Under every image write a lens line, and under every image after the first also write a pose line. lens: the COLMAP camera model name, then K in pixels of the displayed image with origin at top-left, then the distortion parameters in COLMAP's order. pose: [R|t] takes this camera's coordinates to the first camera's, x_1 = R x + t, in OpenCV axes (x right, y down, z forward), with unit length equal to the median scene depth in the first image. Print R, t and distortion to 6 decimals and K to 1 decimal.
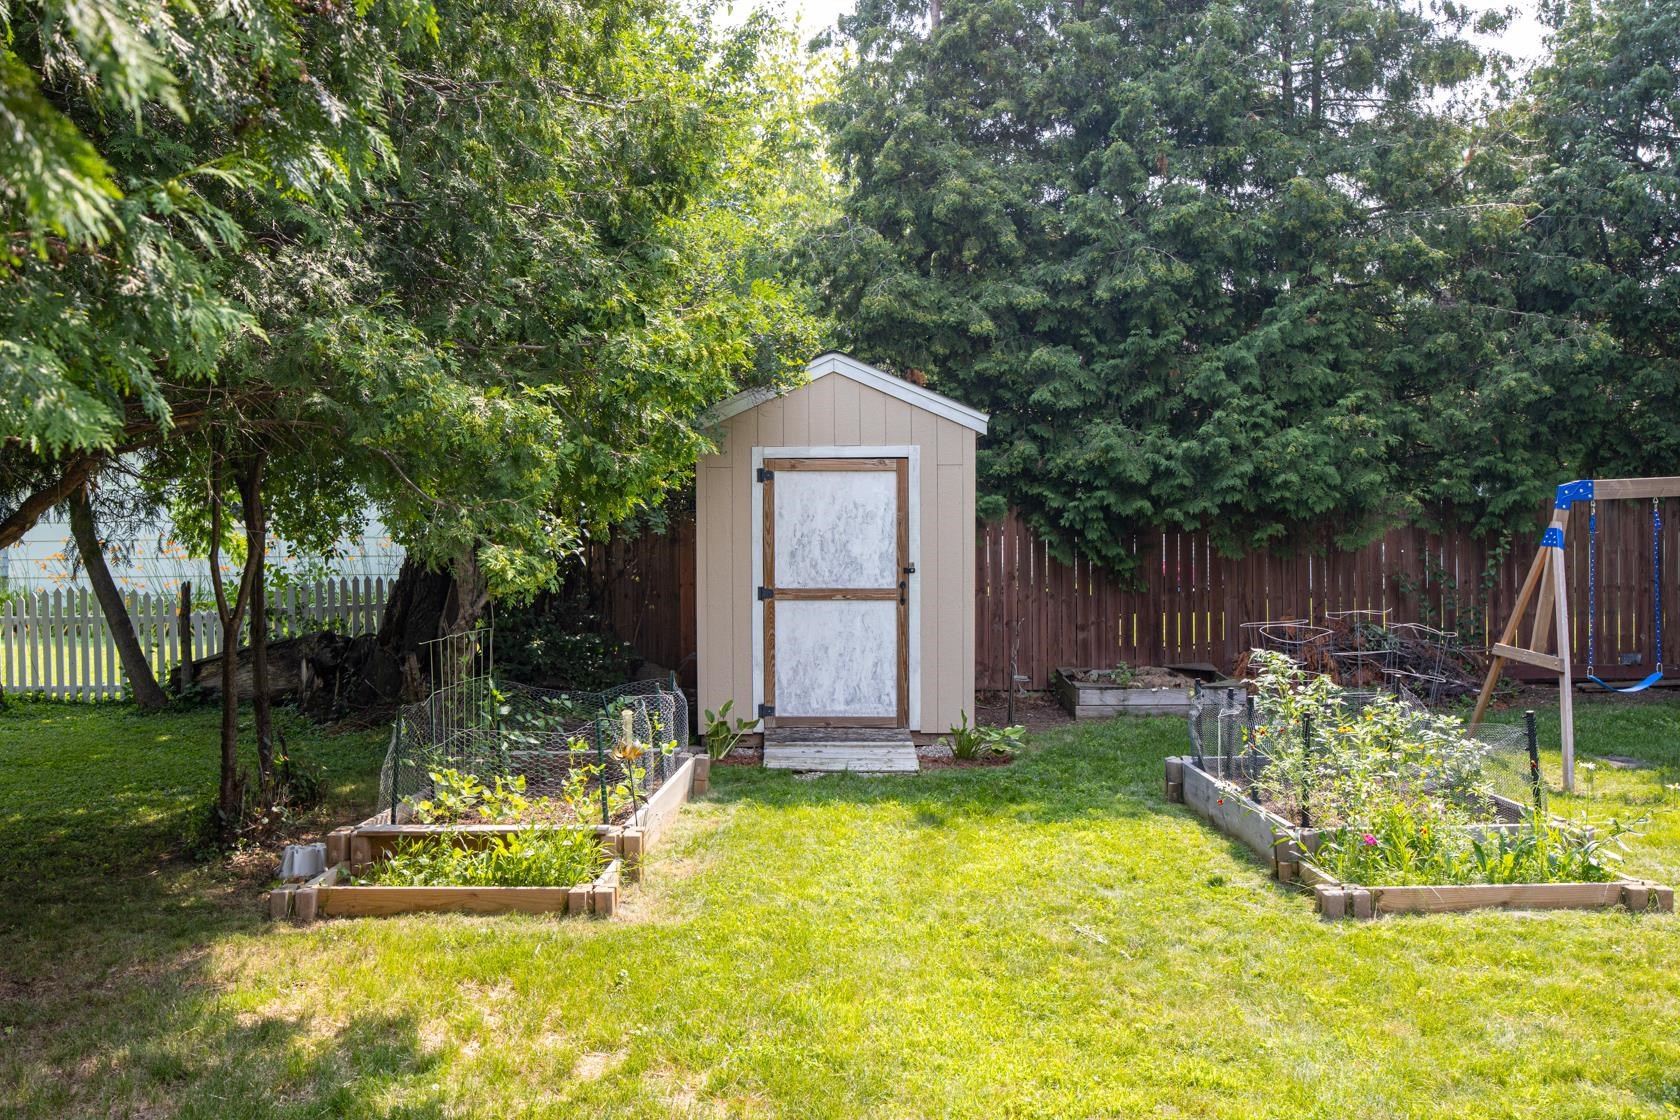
lens RADIAL K [[1684.8, 0, 840.6], [0, 1684.8, 563.3], [0, 0, 1]] dist [-0.010595, 0.000000]
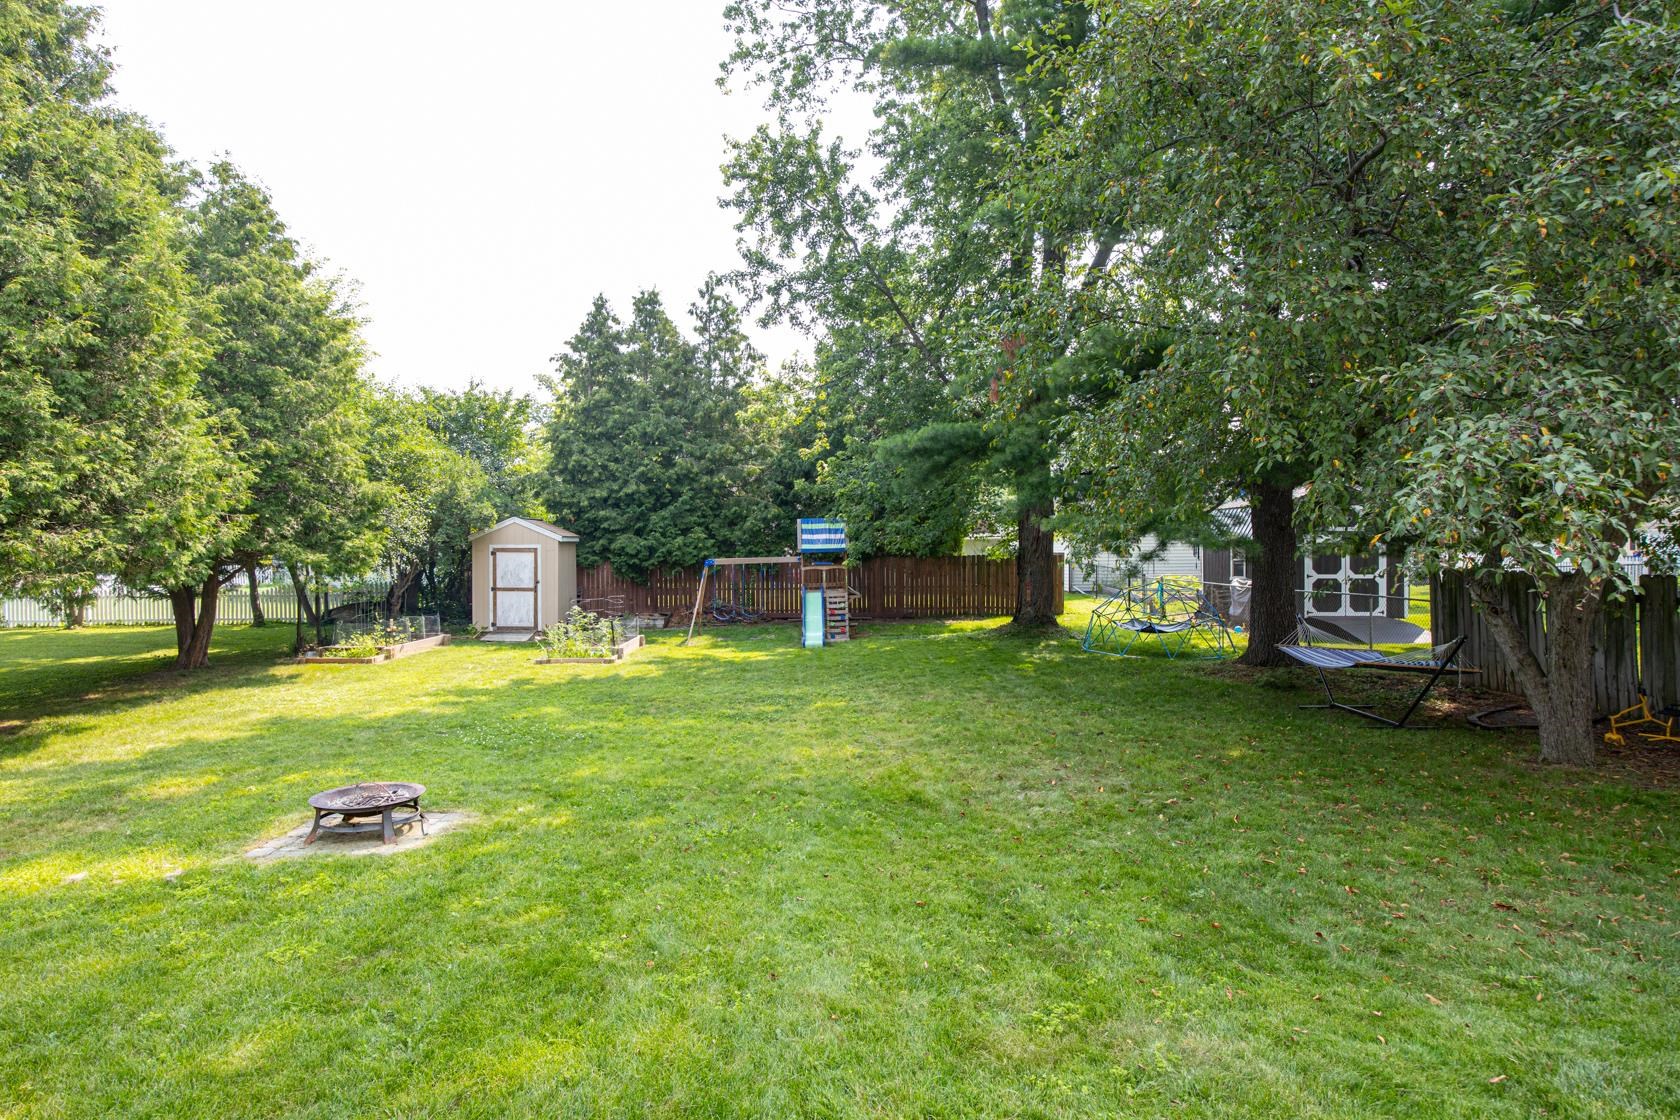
lens RADIAL K [[925.7, 0, 839.0], [0, 925.7, 557.8], [0, 0, 1]] dist [0.000147, 0.000150]
pose [[0.999186, 0.009498, 0.039213, 0.503124], [-0.009171, 0.999922, -0.008511, -0.030427], [-0.039291, 0.008144, 0.999195, -0.753038]]
